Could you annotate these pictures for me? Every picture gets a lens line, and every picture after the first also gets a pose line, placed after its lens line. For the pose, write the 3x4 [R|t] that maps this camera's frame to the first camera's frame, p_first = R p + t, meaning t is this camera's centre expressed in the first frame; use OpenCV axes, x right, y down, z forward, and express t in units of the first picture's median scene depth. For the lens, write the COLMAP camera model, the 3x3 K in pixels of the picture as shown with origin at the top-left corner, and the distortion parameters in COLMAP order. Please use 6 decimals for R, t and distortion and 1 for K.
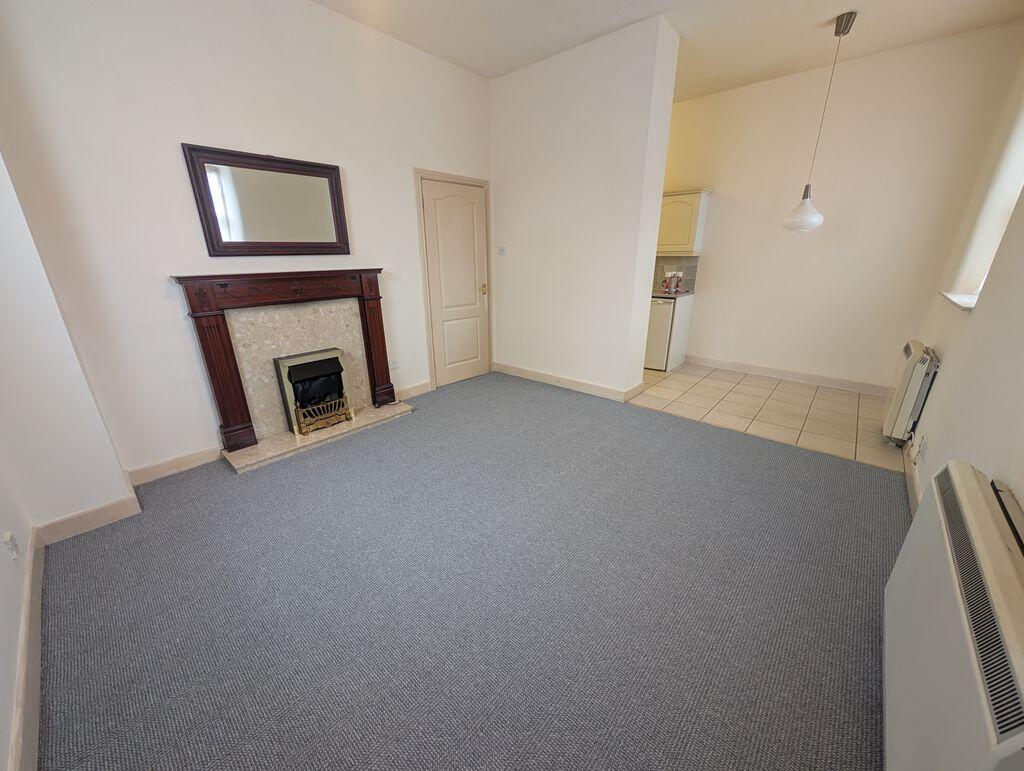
lens RADIAL K [[385.5, 0, 515.4], [0, 385.5, 385.5], [0, 0, 1]] dist [0.000134, -0.000018]
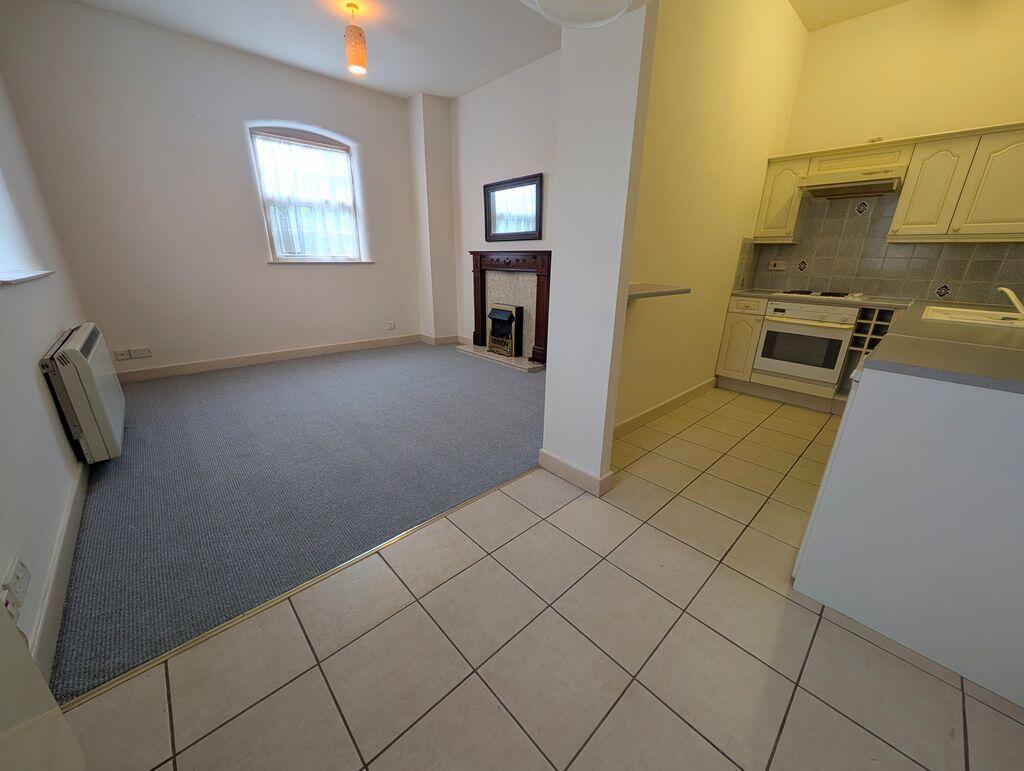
lens RADIAL K [[385.5, 0, 515.4], [0, 385.5, 385.5], [0, 0, 1]] dist [0.000134, -0.000018]
pose [[-0.091634, 0.322252, -0.942209, 1.067839], [-0.343215, 0.877992, 0.333667, -0.342359], [0.934776, 0.353956, 0.030148, 1.154441]]
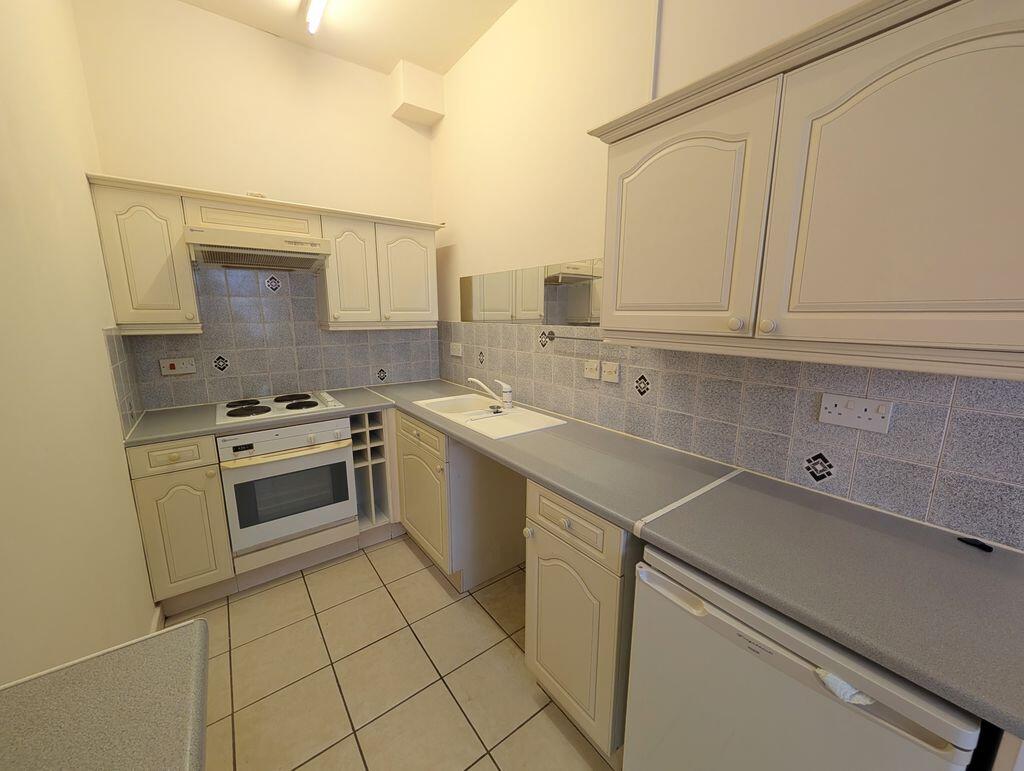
lens RADIAL K [[385.5, 0, 515.4], [0, 385.5, 385.5], [0, 0, 1]] dist [0.000134, -0.000018]
pose [[0.980434, 0.041180, -0.192494, 0.544641], [-0.068575, 0.988070, -0.137895, -0.448864], [0.184519, 0.148398, 0.971561, 1.247505]]
